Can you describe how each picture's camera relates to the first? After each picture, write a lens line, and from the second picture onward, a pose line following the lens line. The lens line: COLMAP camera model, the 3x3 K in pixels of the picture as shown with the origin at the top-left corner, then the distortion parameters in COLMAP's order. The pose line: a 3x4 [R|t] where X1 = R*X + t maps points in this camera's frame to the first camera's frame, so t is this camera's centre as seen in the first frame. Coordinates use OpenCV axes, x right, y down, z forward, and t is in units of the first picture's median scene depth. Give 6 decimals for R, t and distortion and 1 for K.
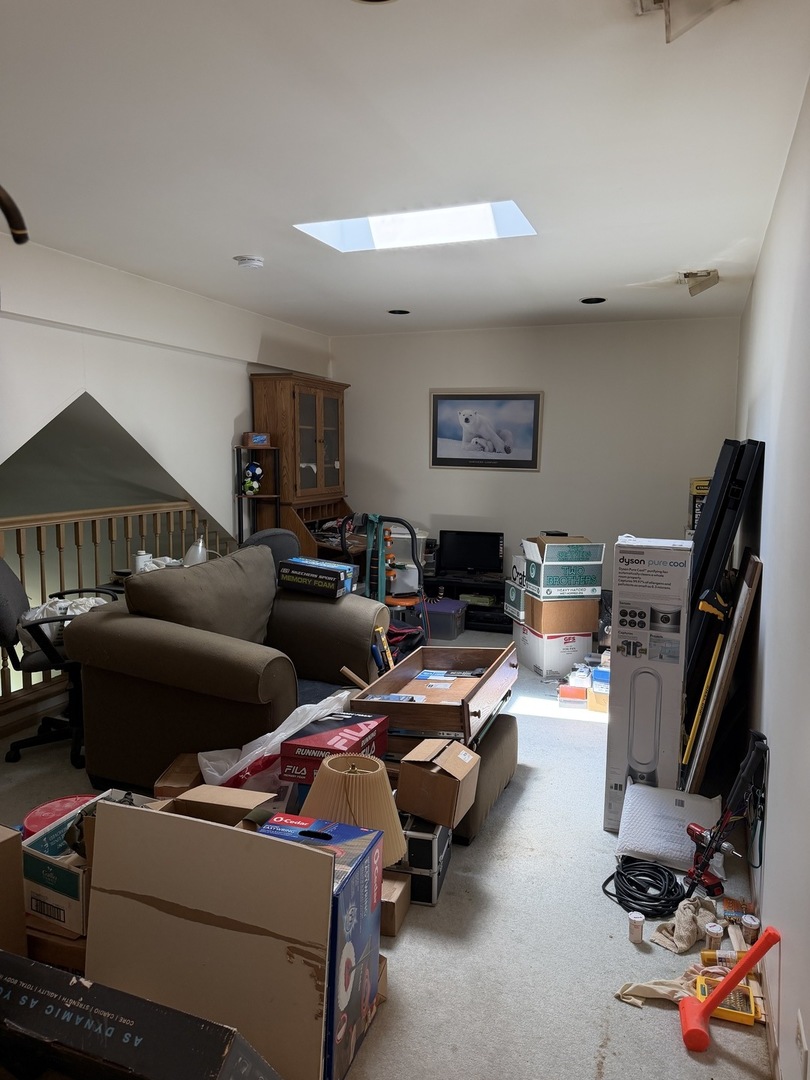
lens RADIAL K [[746.6, 0, 417.8], [0, 746.6, 527.4], [0, 0, 1]] dist [0.154970, -0.250670]
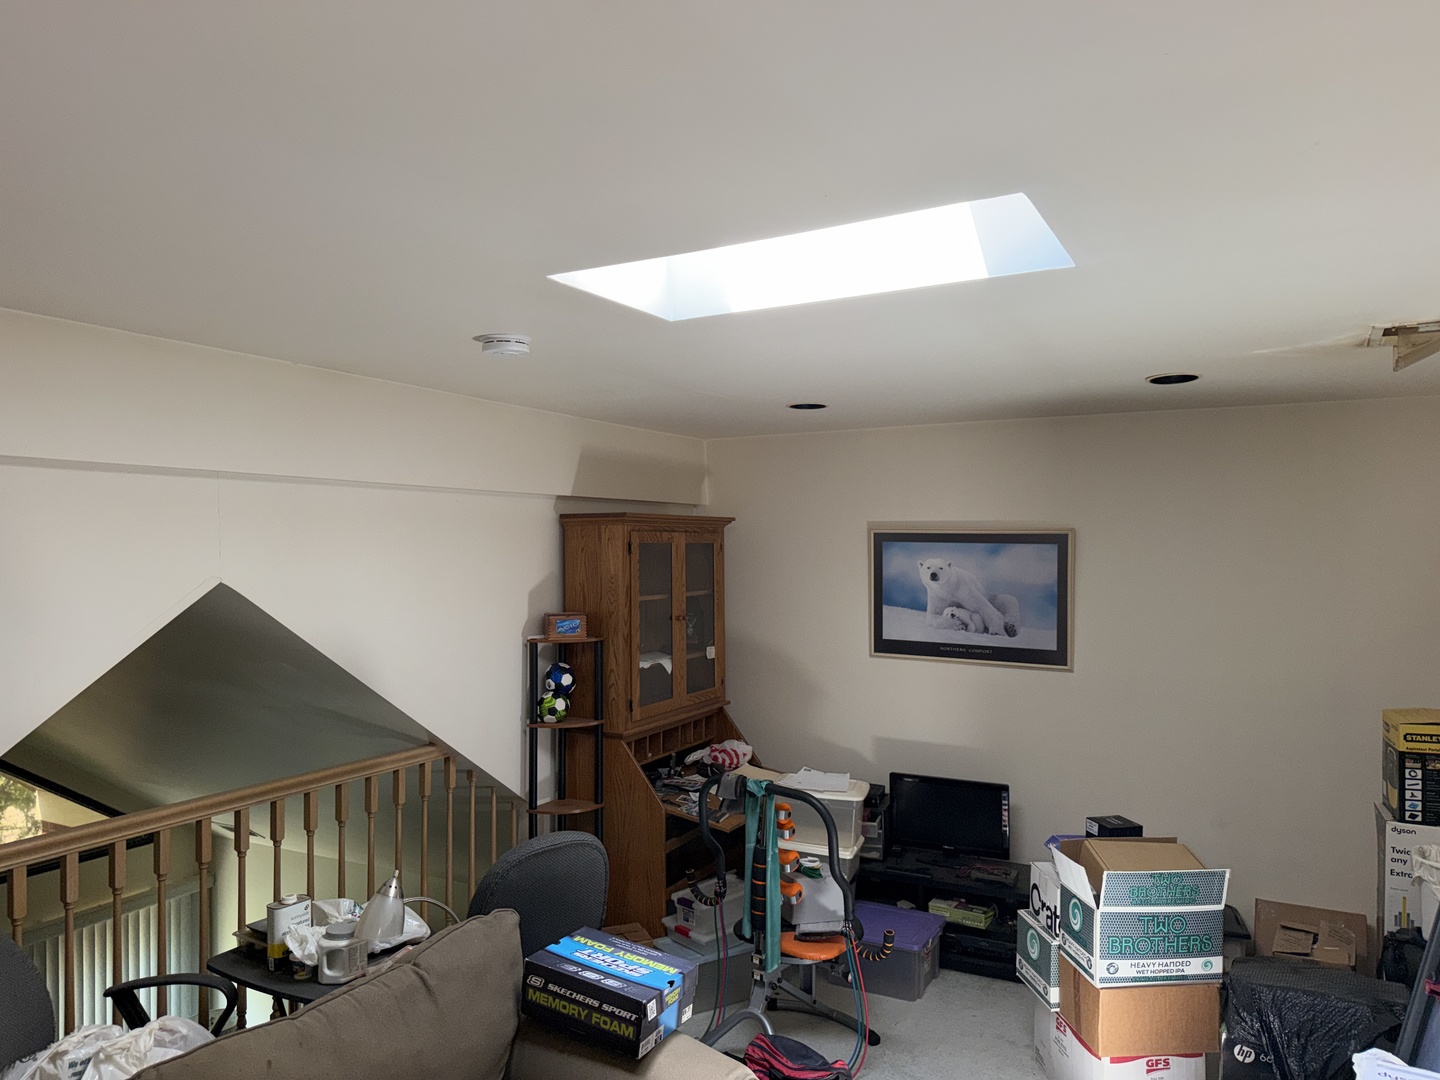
lens RADIAL K [[995.4, 0, 728.0], [0, 995.4, 541.7], [0, 0, 1]] dist [0.154970, -0.250670]
pose [[0.989169, -0.010011, -0.146438, 0.024812], [-0.005422, 0.994498, -0.104613, -0.101099], [0.146680, 0.104274, 0.983673, 0.250721]]
